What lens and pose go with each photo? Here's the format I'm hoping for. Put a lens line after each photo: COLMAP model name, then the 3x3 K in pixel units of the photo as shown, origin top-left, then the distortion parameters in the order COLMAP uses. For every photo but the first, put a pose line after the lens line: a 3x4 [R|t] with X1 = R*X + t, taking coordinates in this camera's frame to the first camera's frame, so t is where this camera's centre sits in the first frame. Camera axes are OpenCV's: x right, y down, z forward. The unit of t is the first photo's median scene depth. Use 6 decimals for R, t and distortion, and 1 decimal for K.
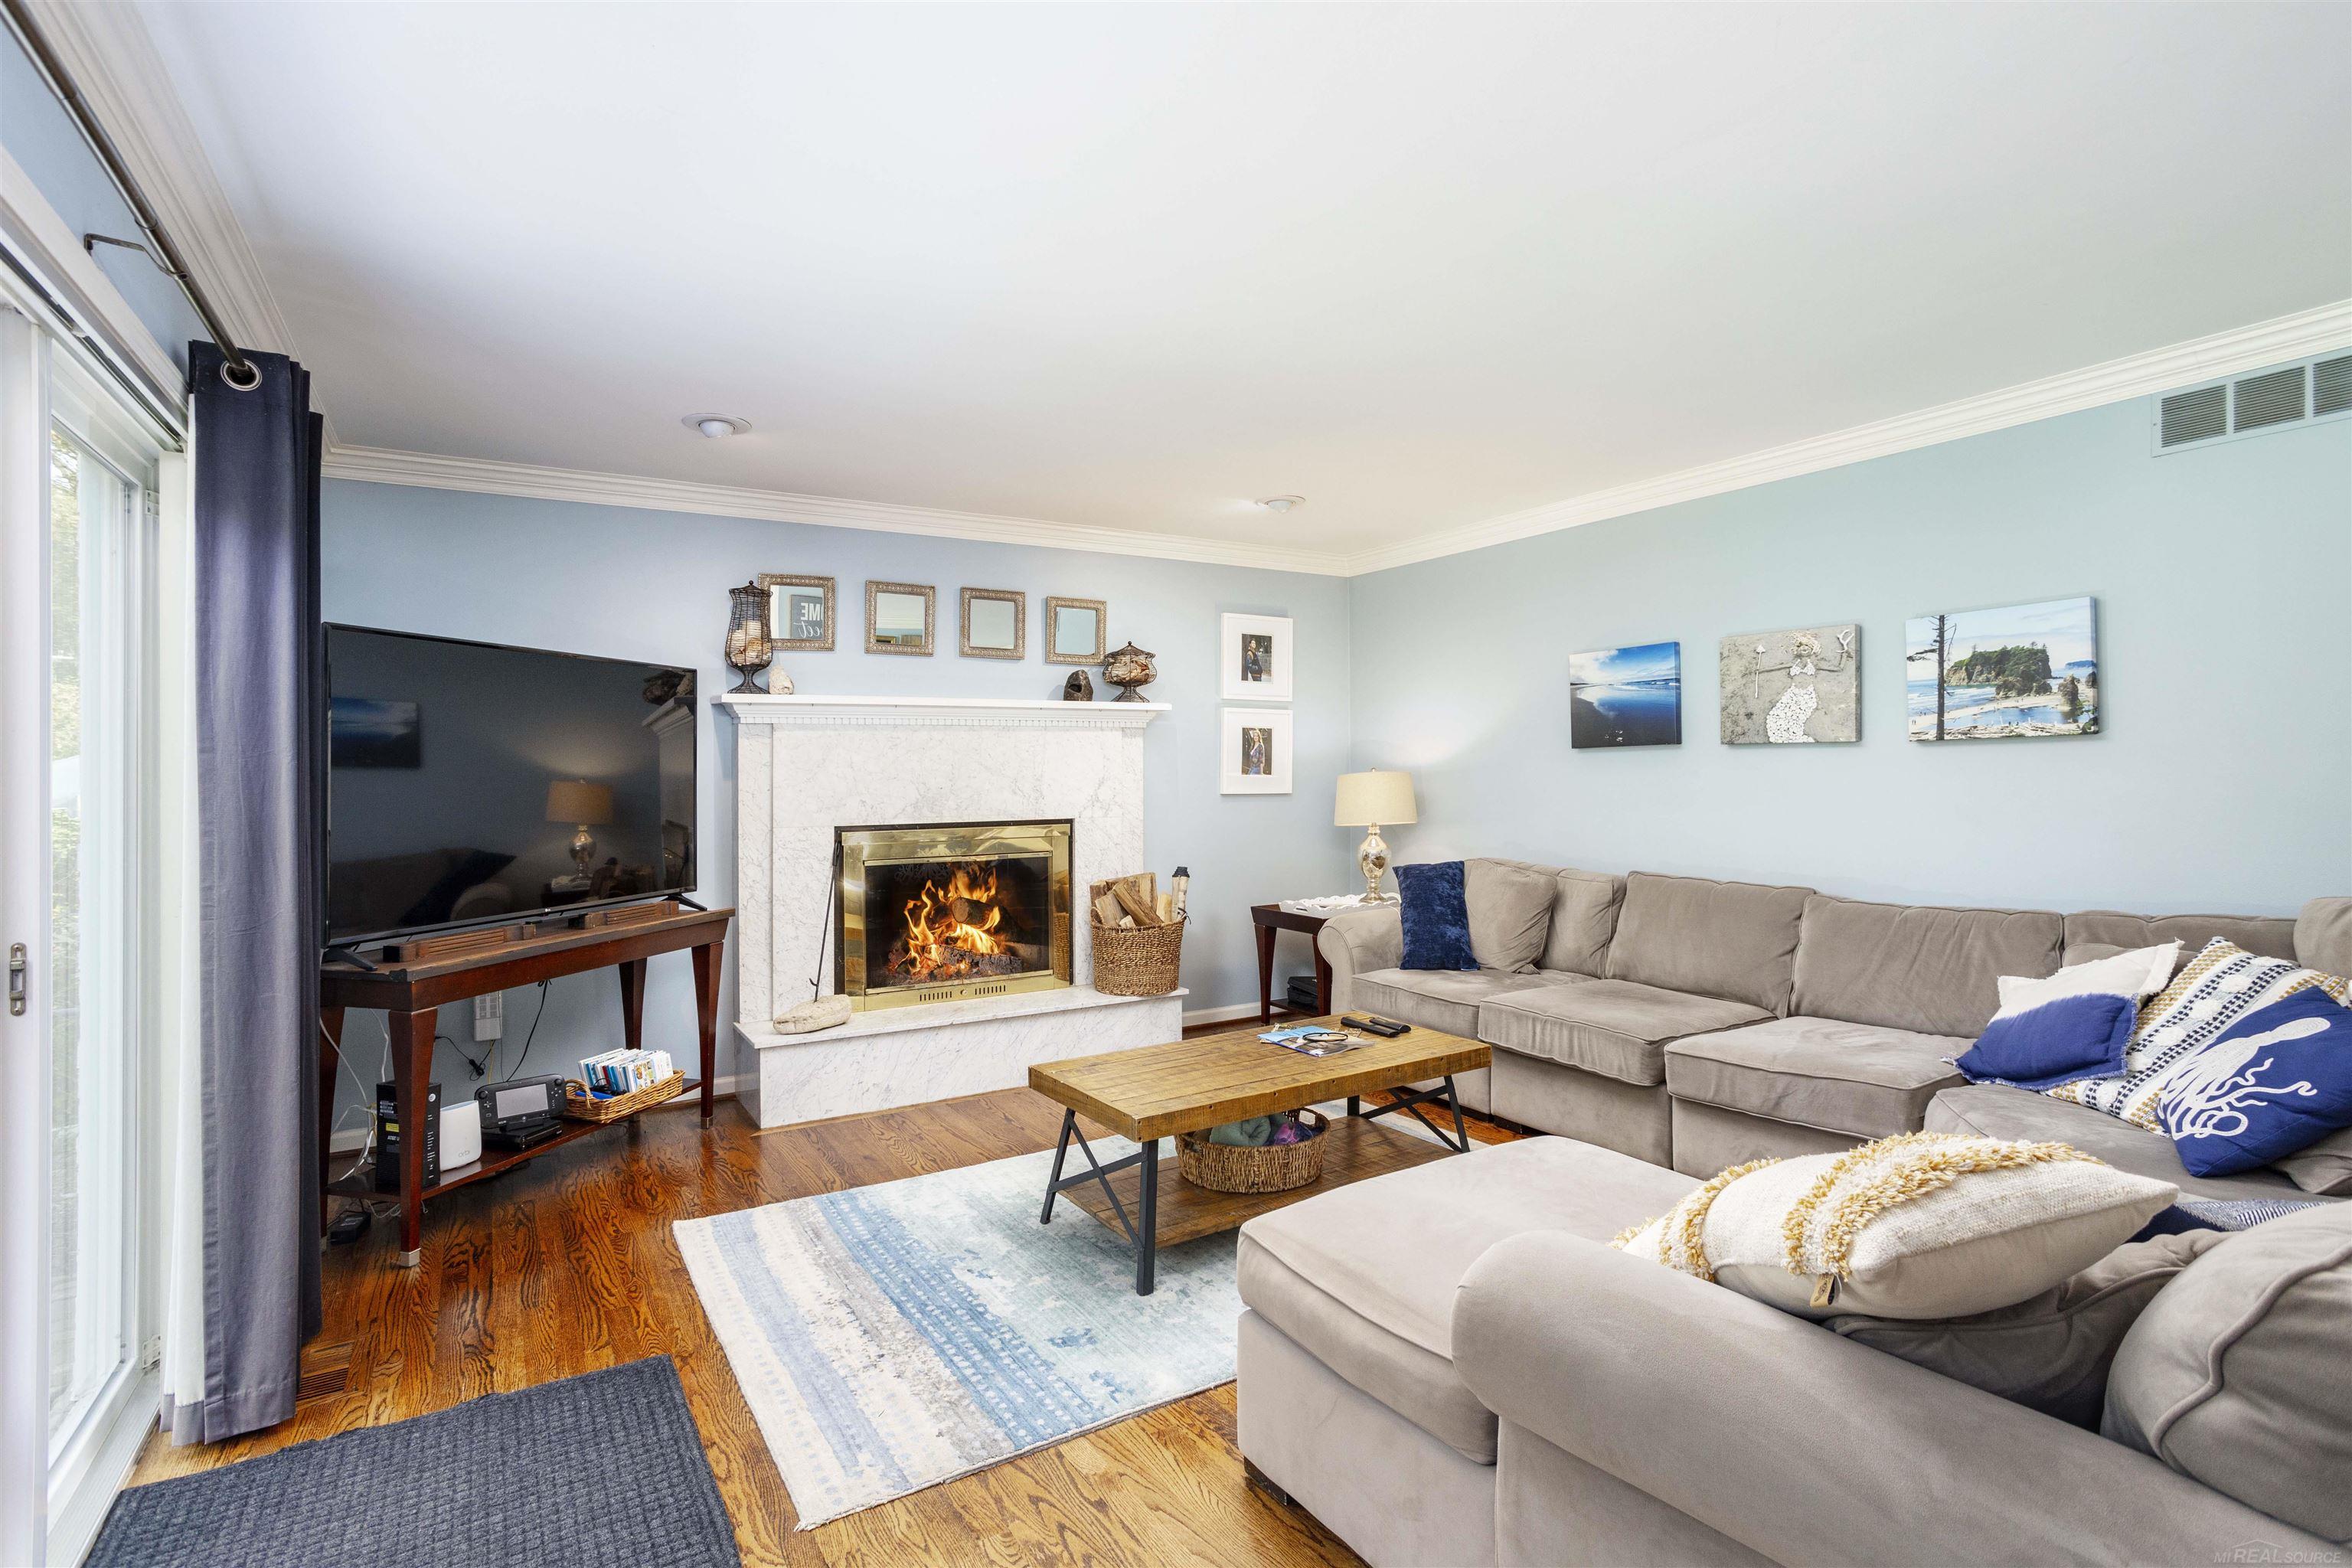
lens RADIAL K [[1113.9, 0, 1156.6], [0, 1113.9, 736.2], [0, 0, 1]] dist [-0.043140, 0.006428]
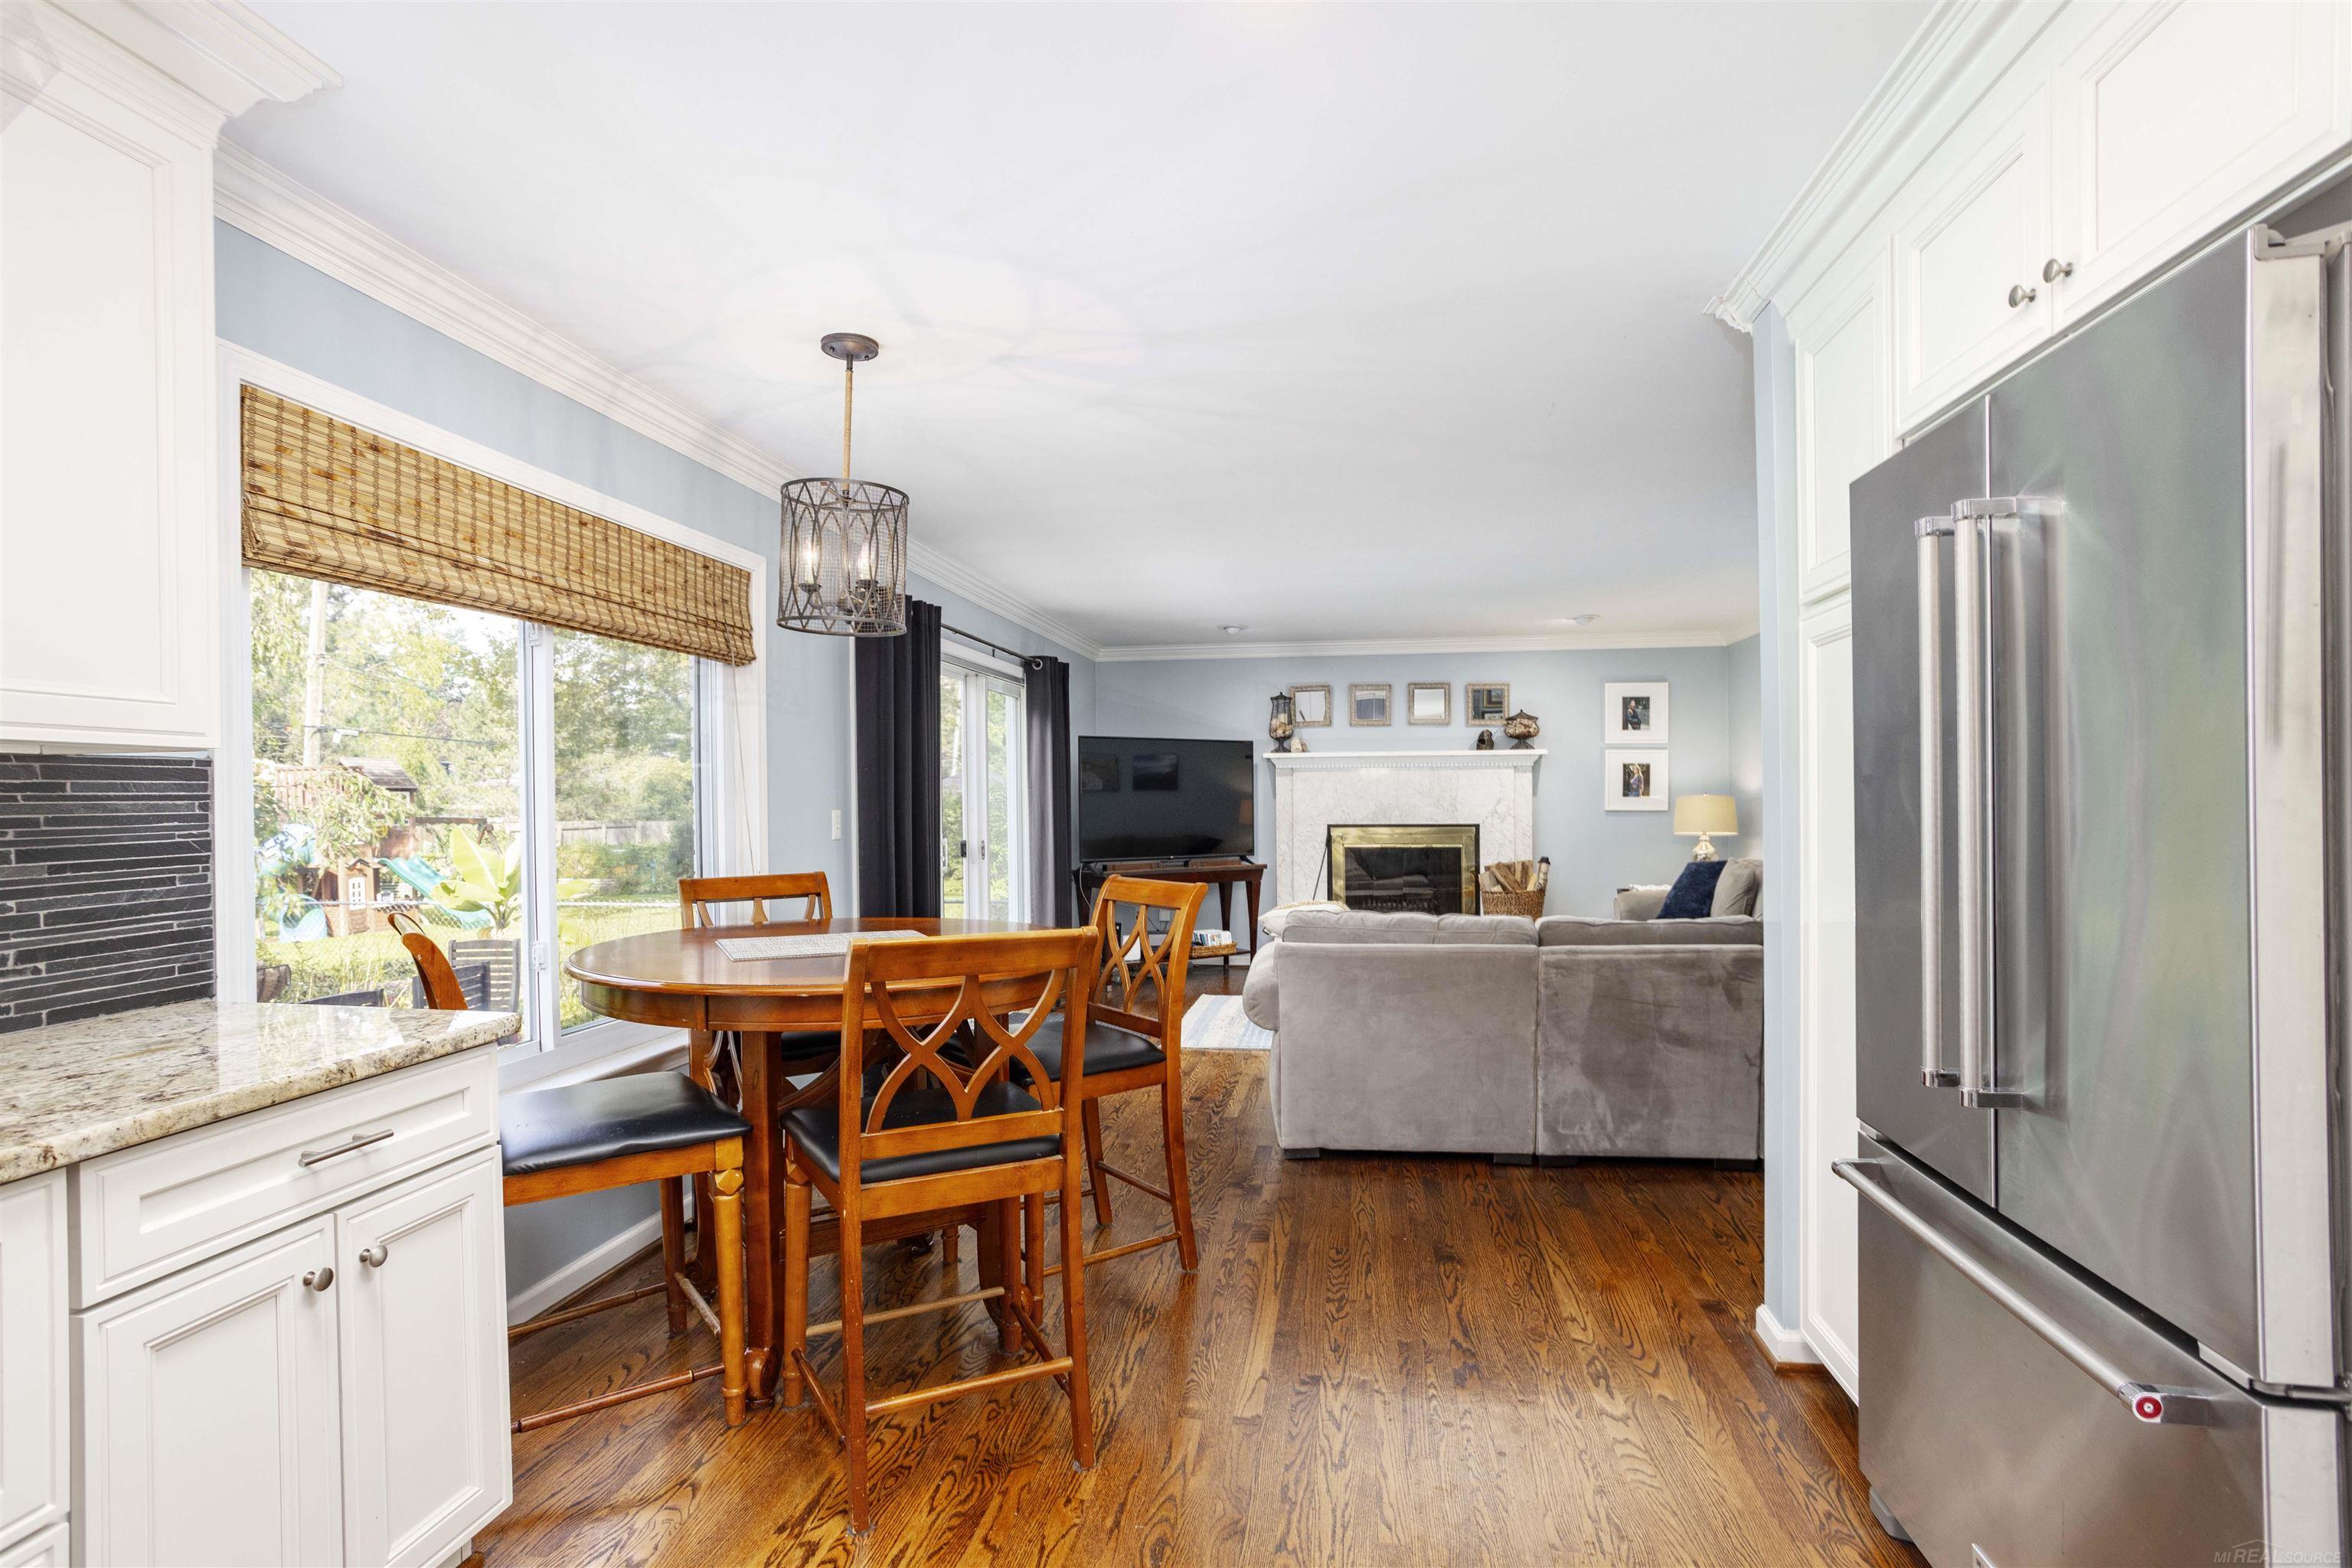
lens RADIAL K [[1113.9, 0, 1186.2], [0, 1113.9, 787.7], [0, 0, 1]] dist [-0.043140, 0.006428]
pose [[0.769487, 0.002275, -0.638658, 0.612904], [0.017214, 0.999556, 0.024300, -0.023559], [0.638430, -0.029693, 0.769107, -0.479983]]
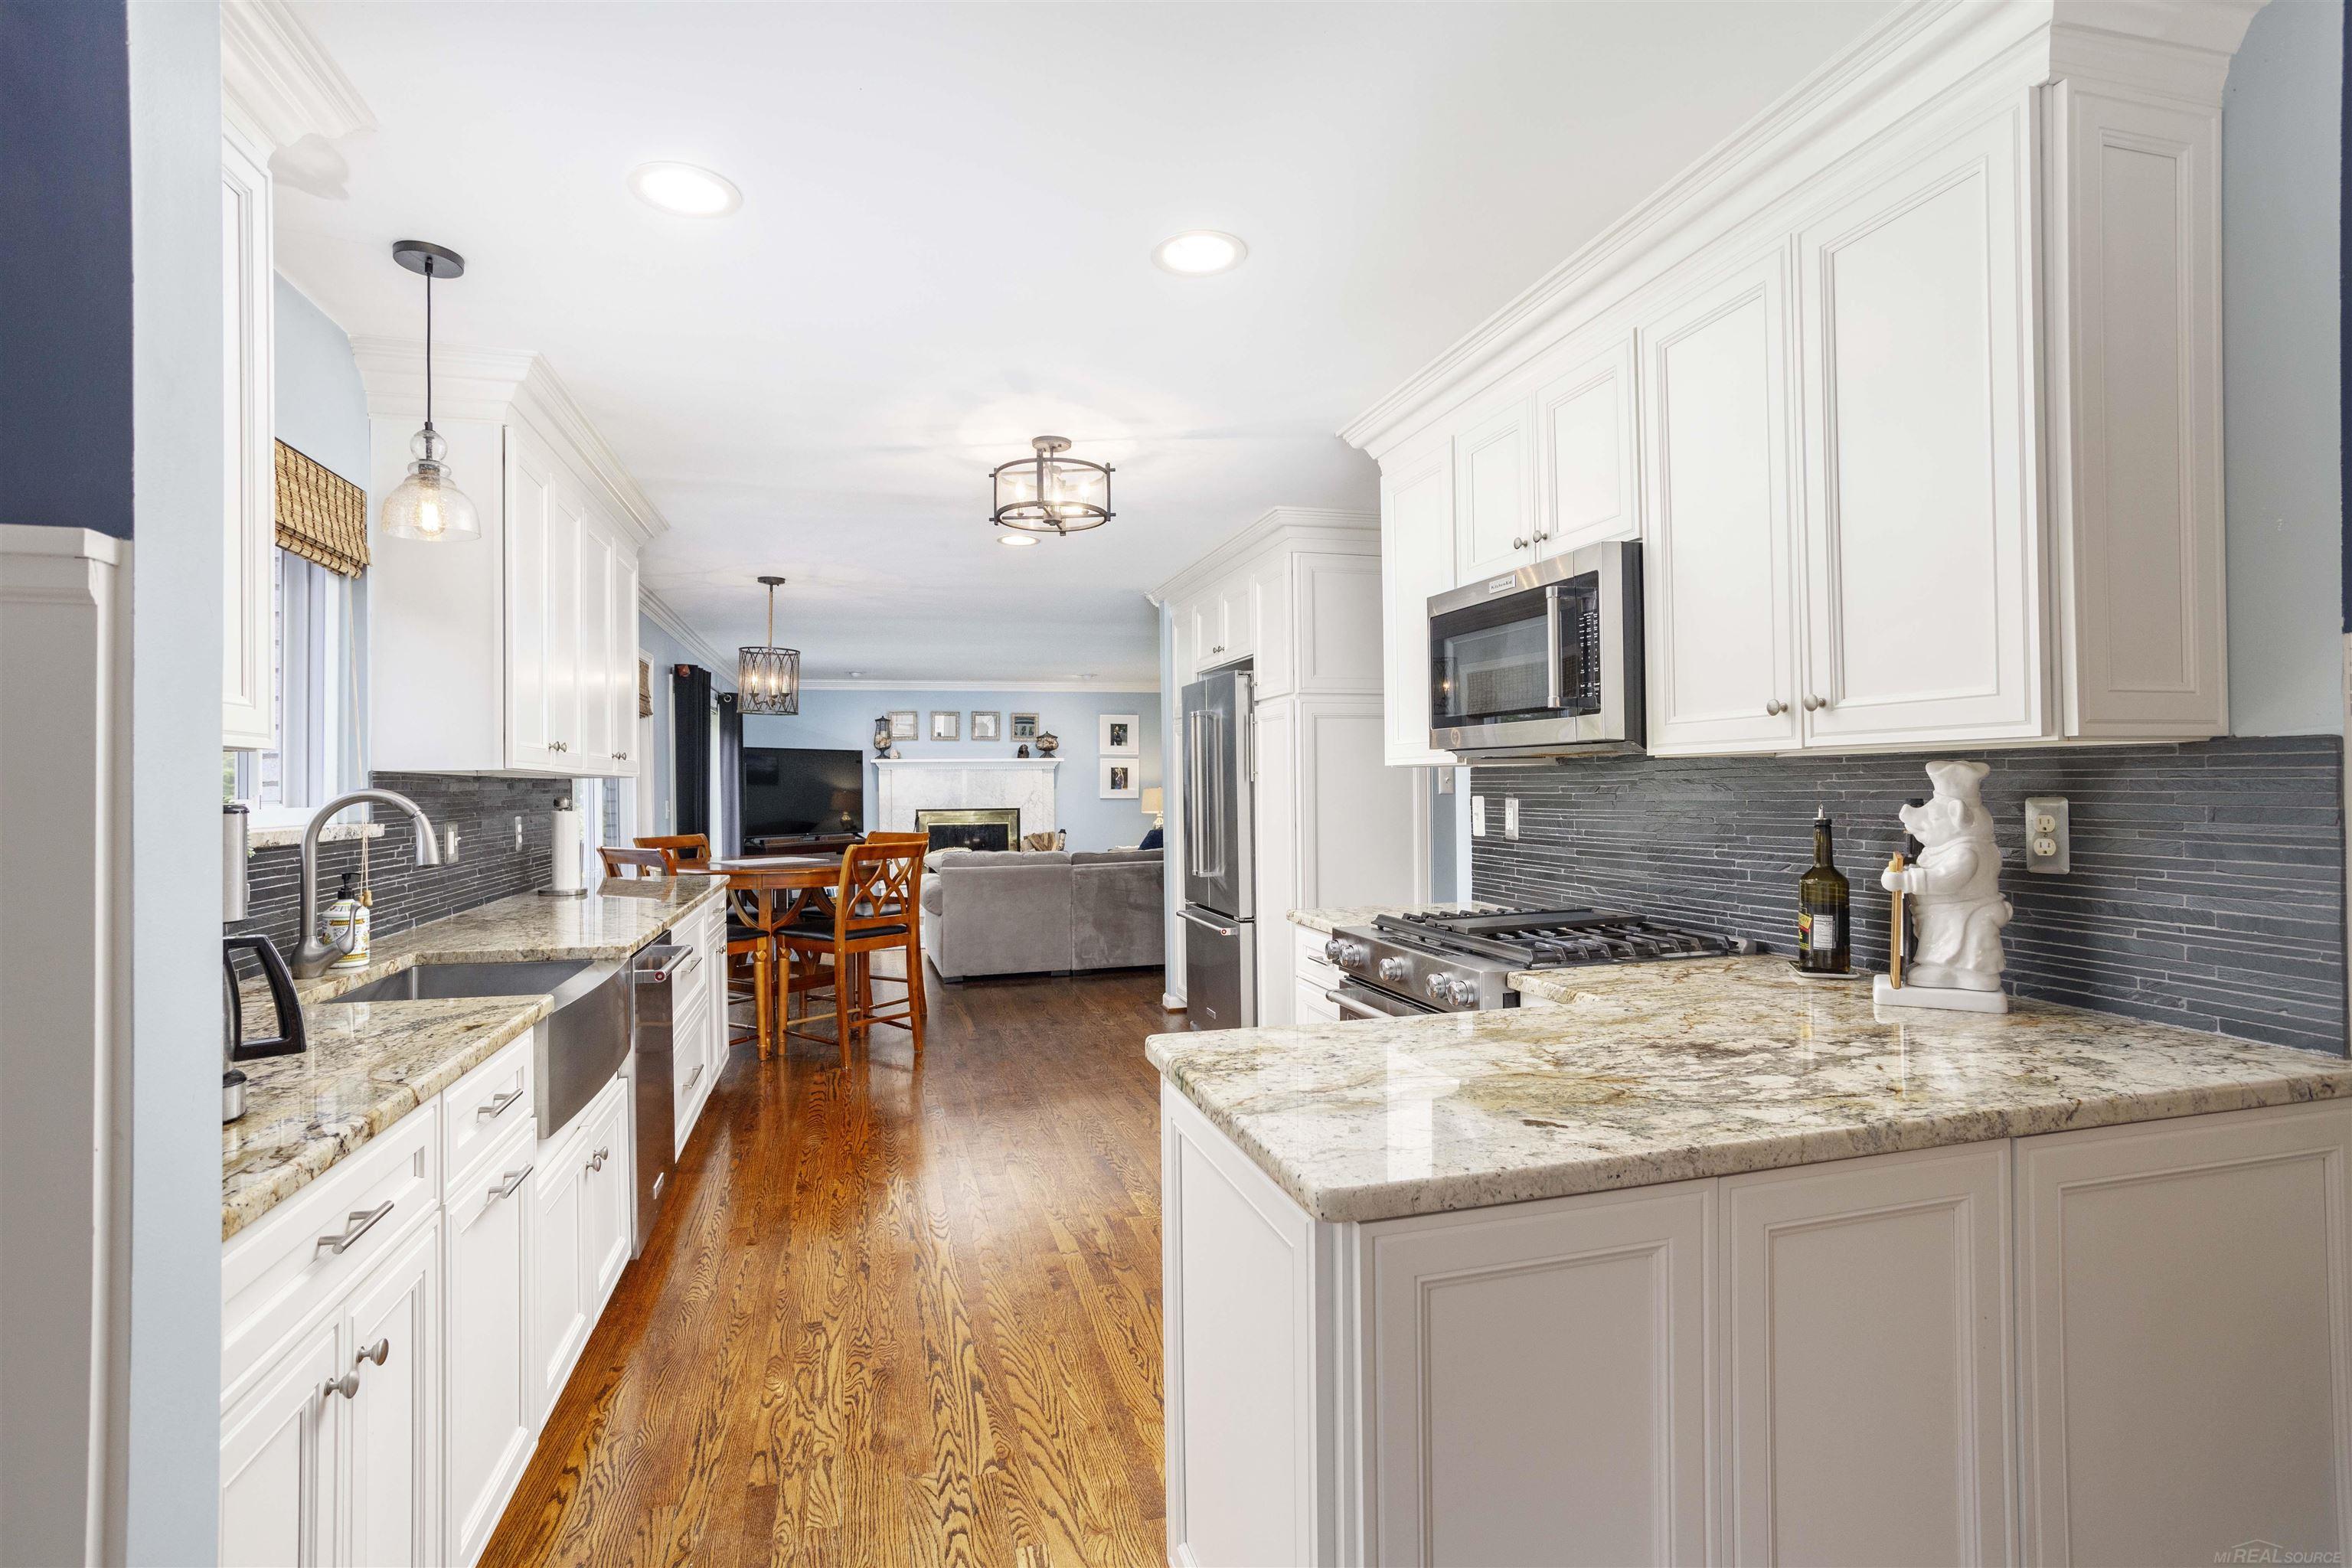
lens RADIAL K [[1113.9, 0, 1166.1], [0, 1113.9, 779.4], [0, 0, 1]] dist [-0.043140, 0.006428]
pose [[0.964478, 0.000930, -0.264160, 0.840595], [0.007305, 0.999517, 0.030190, -0.055162], [0.264061, -0.031047, 0.964006, -1.175291]]
